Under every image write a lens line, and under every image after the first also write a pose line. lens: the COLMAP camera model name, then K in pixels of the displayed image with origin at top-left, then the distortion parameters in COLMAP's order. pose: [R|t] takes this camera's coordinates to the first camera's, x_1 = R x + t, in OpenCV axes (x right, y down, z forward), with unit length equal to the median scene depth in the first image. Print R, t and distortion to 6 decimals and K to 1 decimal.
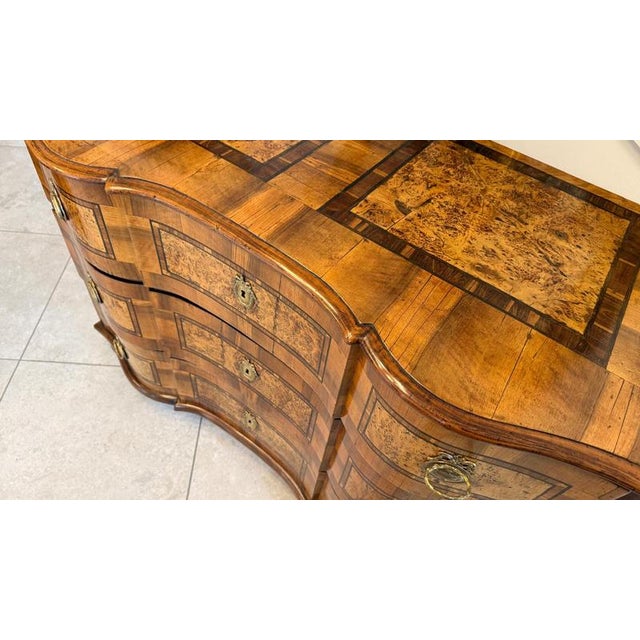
lens RADIAL K [[461.0, 0, 321.3], [0, 461.0, 316.4], [0, 0, 1]] dist [0.009764, -0.006489]
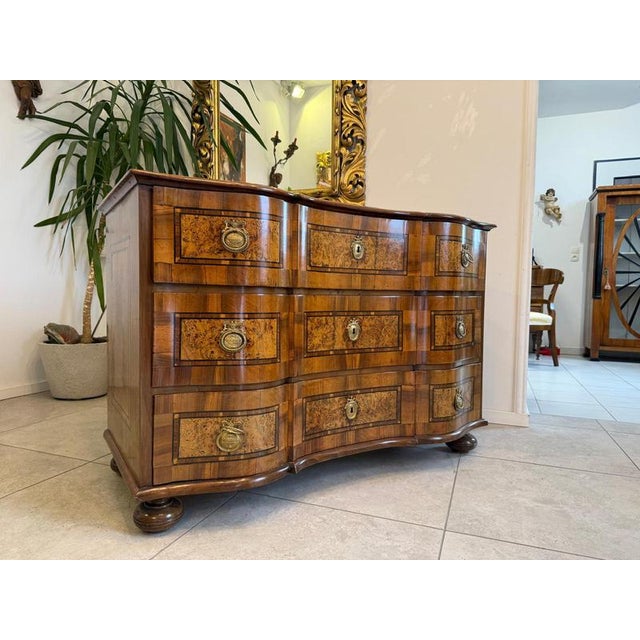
lens RADIAL K [[452.3, 0, 317.7], [0, 452.3, 320.5], [0, 0, 1]] dist [0.104052, -0.124454]
pose [[0.363314, -0.159441, 0.917922, -1.871346], [0.731869, 0.658513, -0.175292, 0.323767], [-0.576515, 0.735485, 0.355937, 0.663761]]
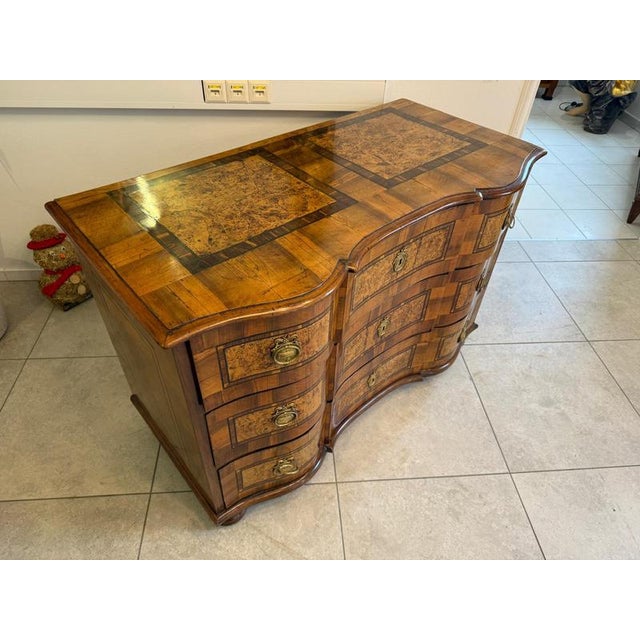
lens RADIAL K [[450.0, 0, 316.6], [0, 450.0, 319.4], [0, 0, 1]] dist [0.109798, -0.169856]
pose [[0.223197, -0.742928, 0.631063, -1.309773], [0.744707, 0.547686, 0.381381, -0.718011], [-0.628963, 0.384834, 0.675506, 0.233111]]
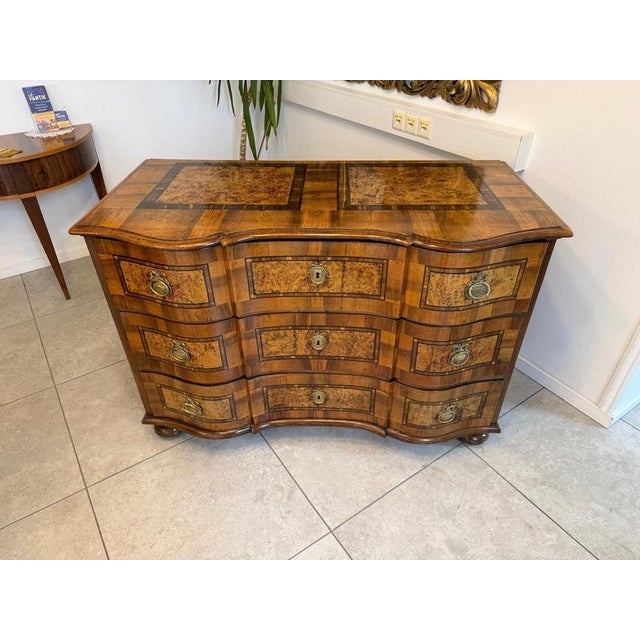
lens RADIAL K [[452.3, 0, 317.7], [0, 452.3, 320.5], [0, 0, 1]] dist [0.104052, -0.124454]
pose [[0.823506, -0.426474, 0.374110, -0.831508], [0.495177, 0.862156, -0.107173, 0.259671], [-0.276835, 0.273508, 0.921171, -0.428035]]
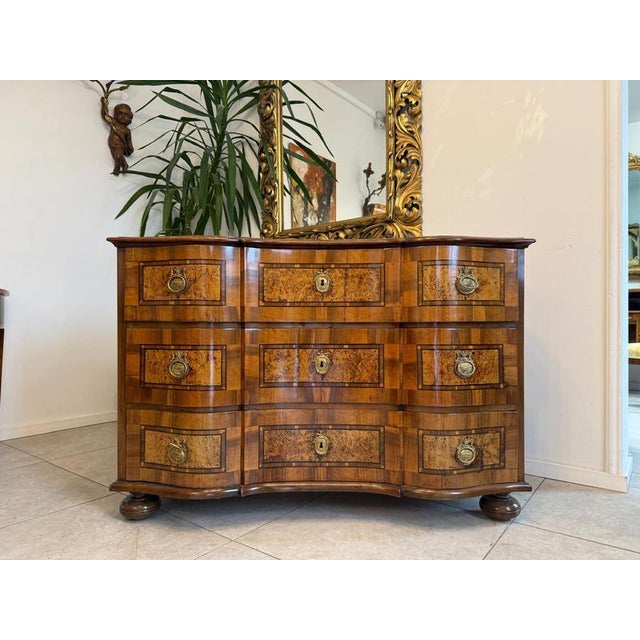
lens RADIAL K [[448.4, 0, 319.8], [0, 448.4, 316.0], [0, 0, 1]] dist [0.106306, -0.163292]
pose [[0.801773, -0.104887, 0.588353, -1.214111], [0.510627, 0.631747, -0.583229, 1.043487], [-0.310517, 0.768046, 0.560076, 0.120812]]
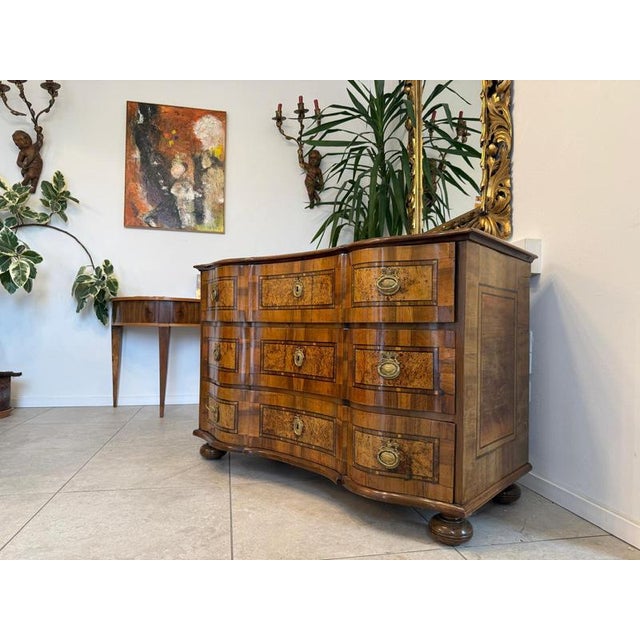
lens RADIAL K [[450.0, 0, 316.6], [0, 450.0, 319.4], [0, 0, 1]] dist [0.109798, -0.169856]
pose [[0.990160, -0.099445, -0.098459, 0.107095], [-0.014249, 0.628271, -0.777864, 1.639146], [0.139214, 0.771613, 0.620672, -0.164964]]
